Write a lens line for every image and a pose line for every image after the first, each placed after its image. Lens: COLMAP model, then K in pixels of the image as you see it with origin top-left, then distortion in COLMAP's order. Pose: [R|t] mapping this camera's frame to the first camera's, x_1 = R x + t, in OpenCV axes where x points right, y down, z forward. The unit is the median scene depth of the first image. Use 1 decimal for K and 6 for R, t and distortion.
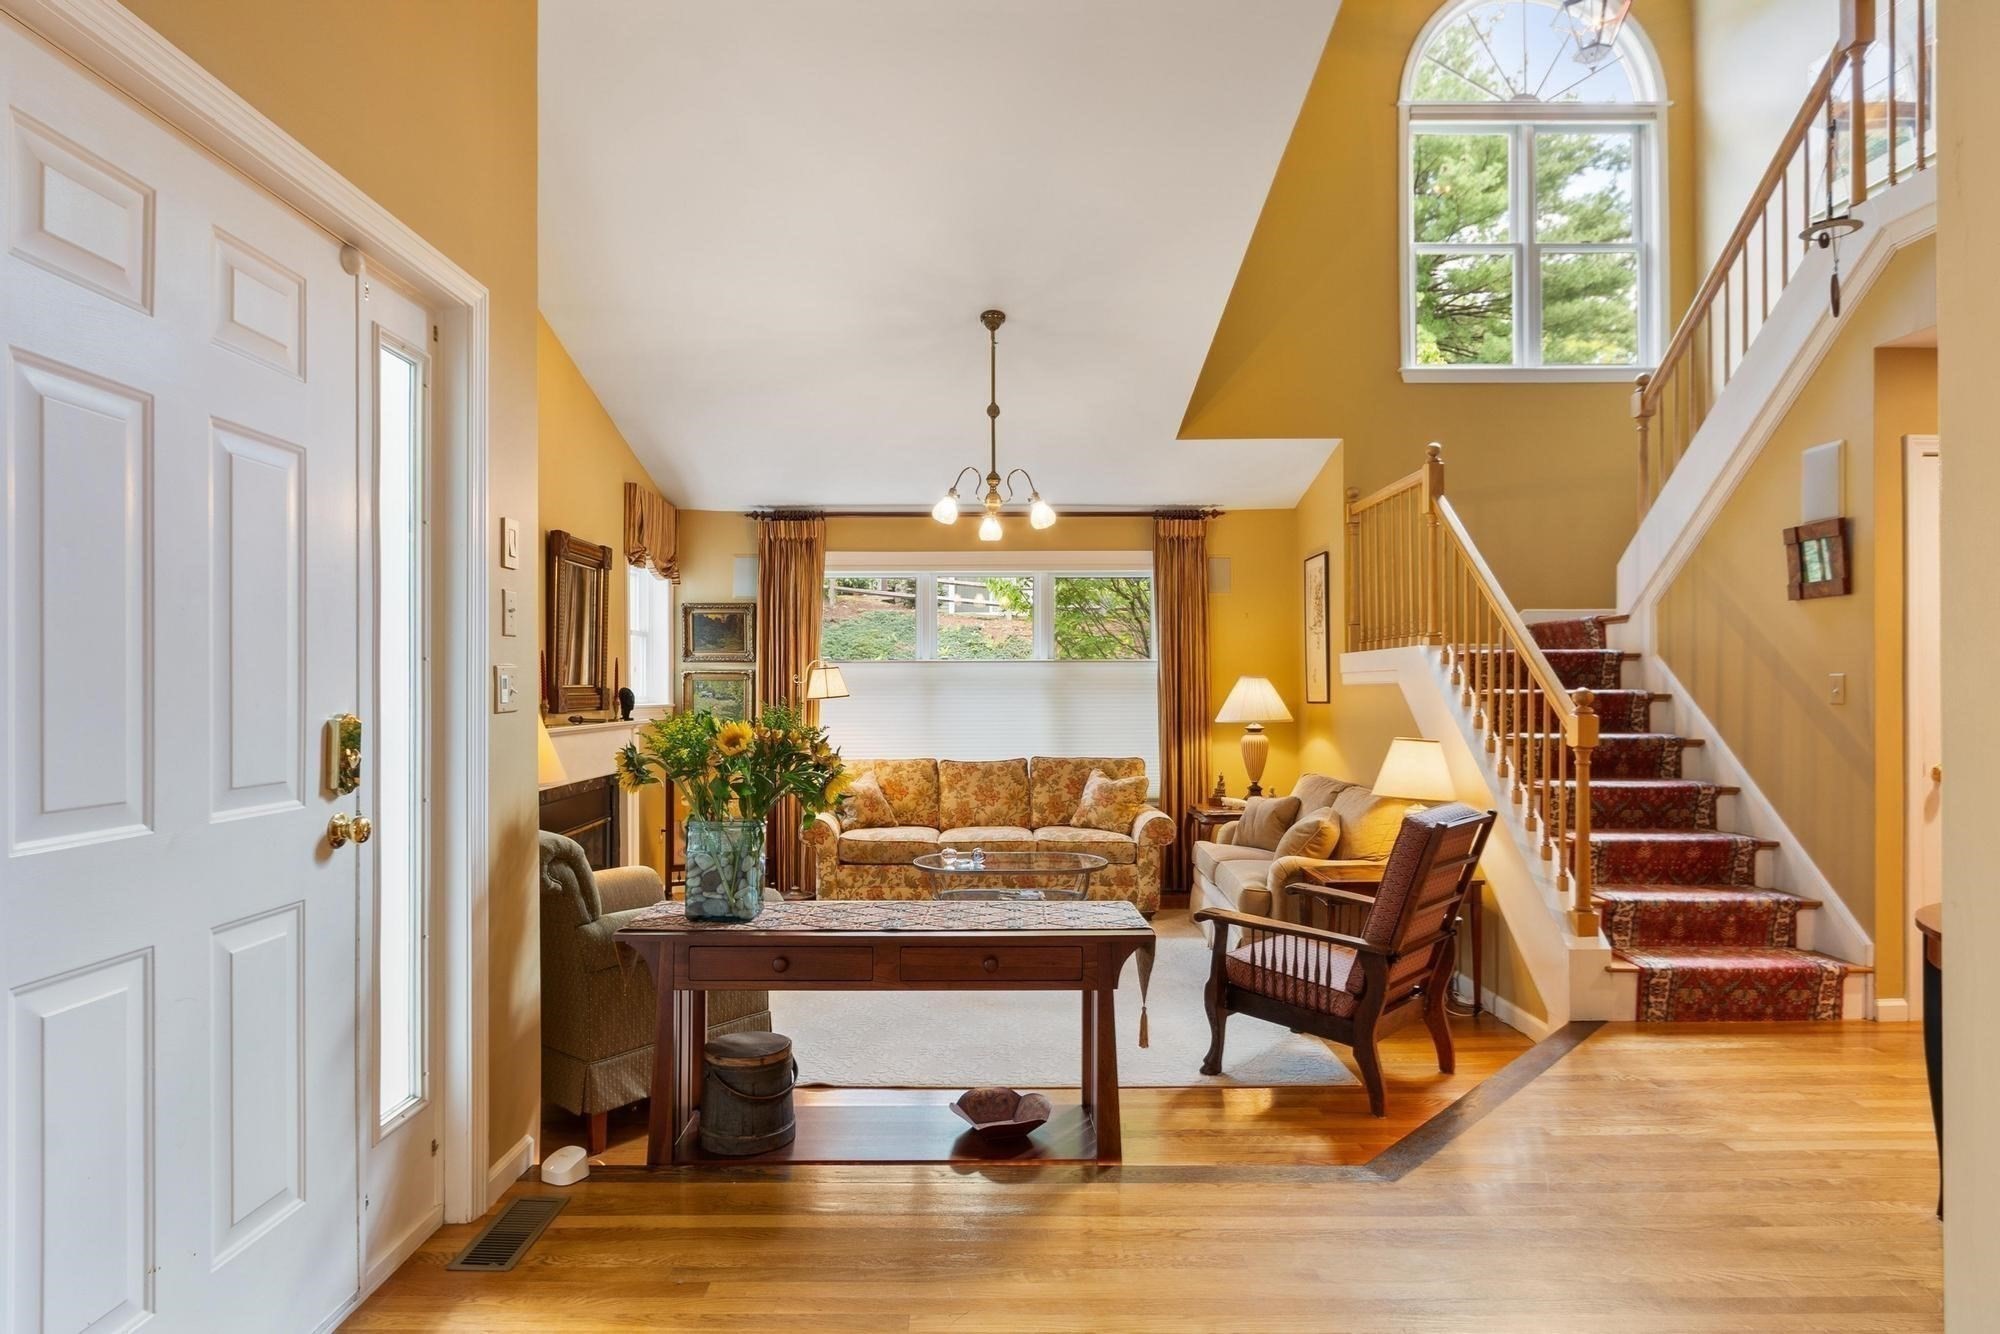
lens RADIAL K [[1081.3, 0, 997.0], [0, 1081.3, 673.1], [0, 0, 1]] dist [0.001138, 0.000409]
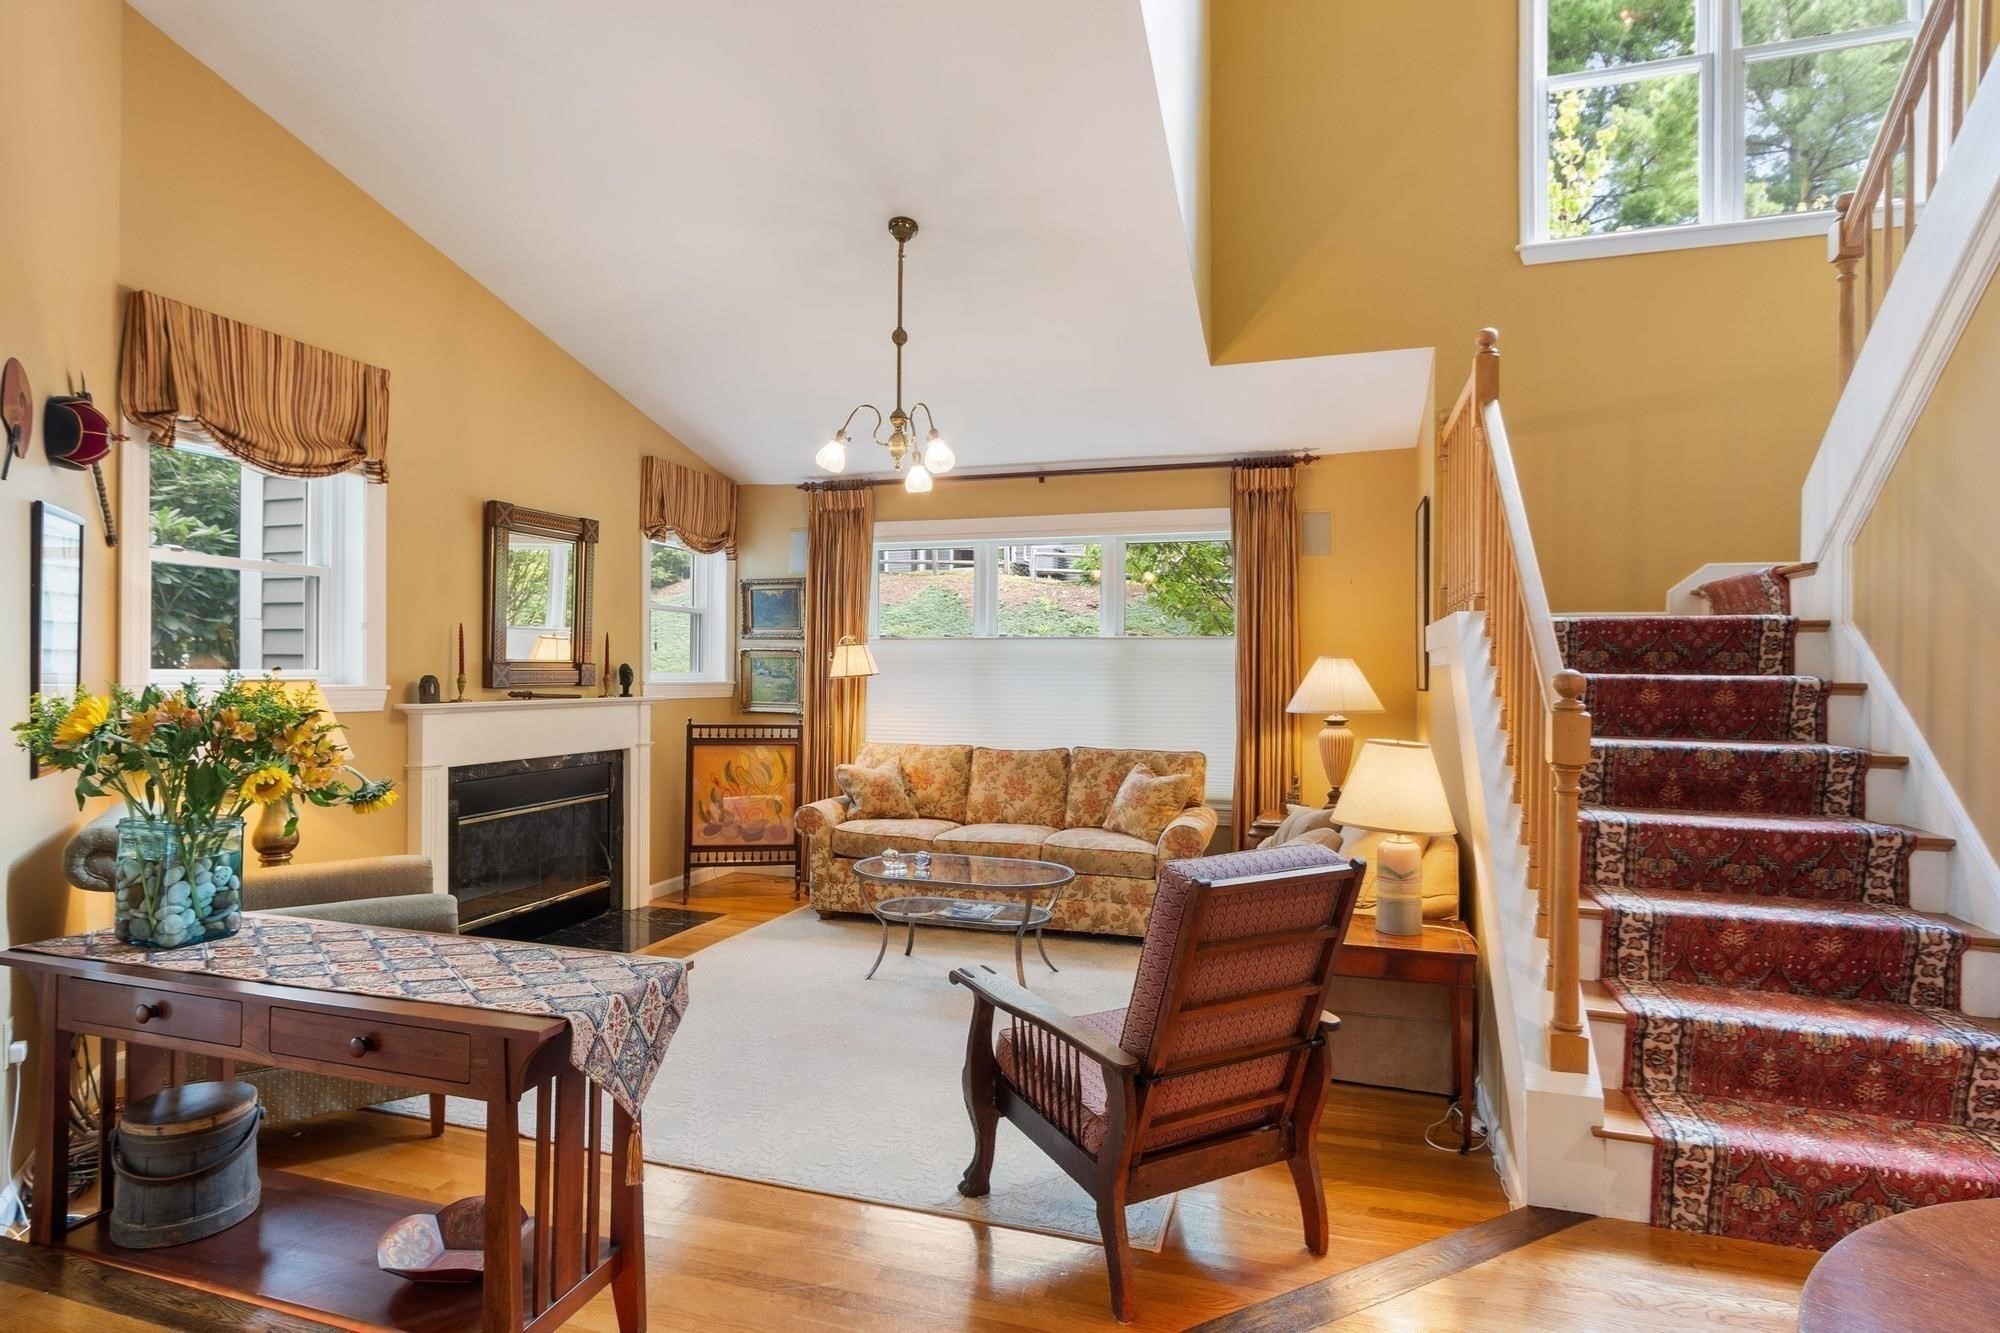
lens RADIAL K [[1024.5, 0, 1000.7], [0, 1024.5, 663.3], [0, 0, 1]] dist [0.004969, -0.002763]
pose [[0.950269, 0.006950, -0.311352, 0.279343], [-0.005264, 0.999967, 0.006256, 0.005693], [0.311386, -0.004306, 0.950274, 0.229134]]
